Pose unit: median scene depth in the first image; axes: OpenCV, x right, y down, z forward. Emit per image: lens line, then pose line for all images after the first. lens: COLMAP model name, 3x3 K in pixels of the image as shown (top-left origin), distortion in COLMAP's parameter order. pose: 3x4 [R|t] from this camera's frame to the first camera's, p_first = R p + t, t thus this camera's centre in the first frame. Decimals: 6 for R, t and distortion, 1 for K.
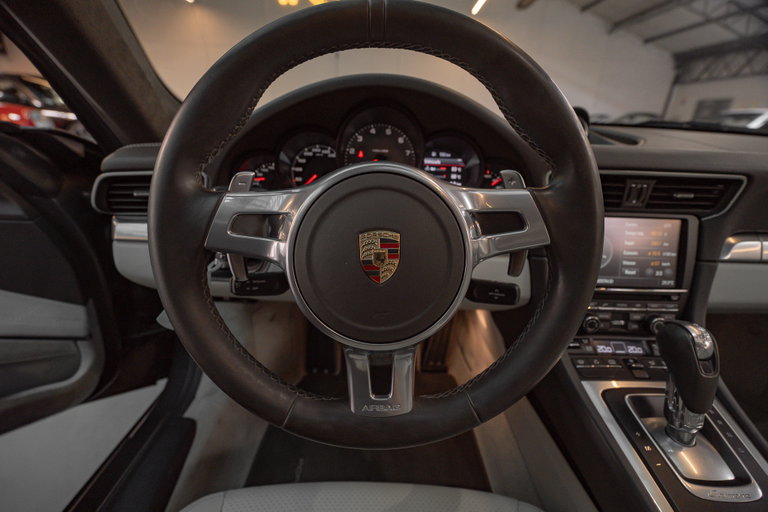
lens RADIAL K [[348.8, 0, 389.0], [0, 348.8, 255.1], [0, 0, 1]] dist [0.008329, 0.000615]
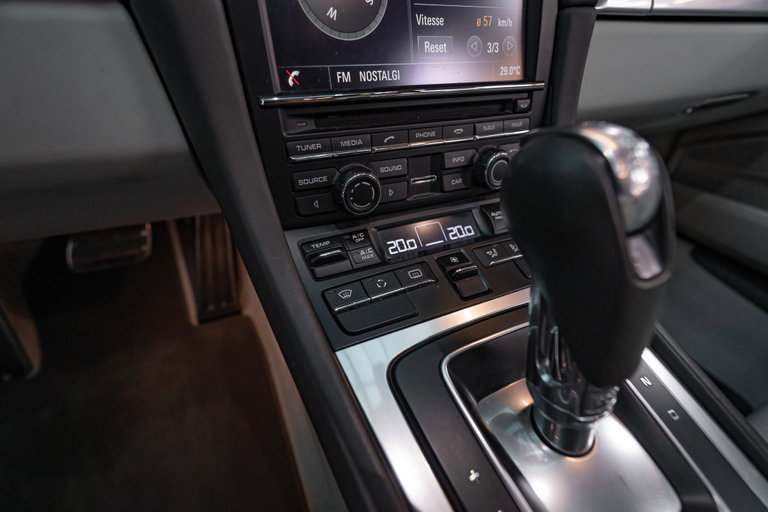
lens RADIAL K [[375.2, 0, 388.5], [0, 375.2, 254.6], [0, 0, 1]] dist [0.001995, 0.000695]
pose [[0.911269, -0.236396, 0.337203, 0.446945], [0.141396, 0.948658, 0.282941, 0.147337], [-0.386776, -0.210156, 0.897908, 0.594943]]
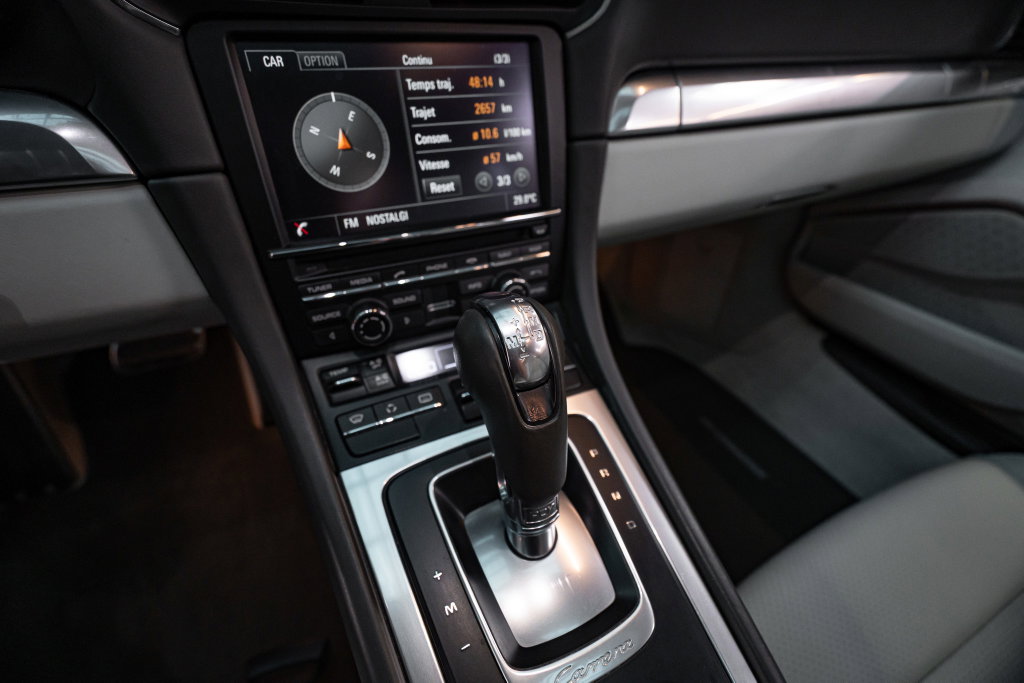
lens RADIAL K [[465.0, 0, 509.9], [0, 465.0, 341.2], [0, 0, 1]] dist [0.008329, 0.000615]
pose [[0.912220, -0.251837, 0.323161, 0.541914], [0.151862, 0.940428, 0.304192, 0.066591], [-0.380517, -0.228414, 0.896122, 0.419888]]
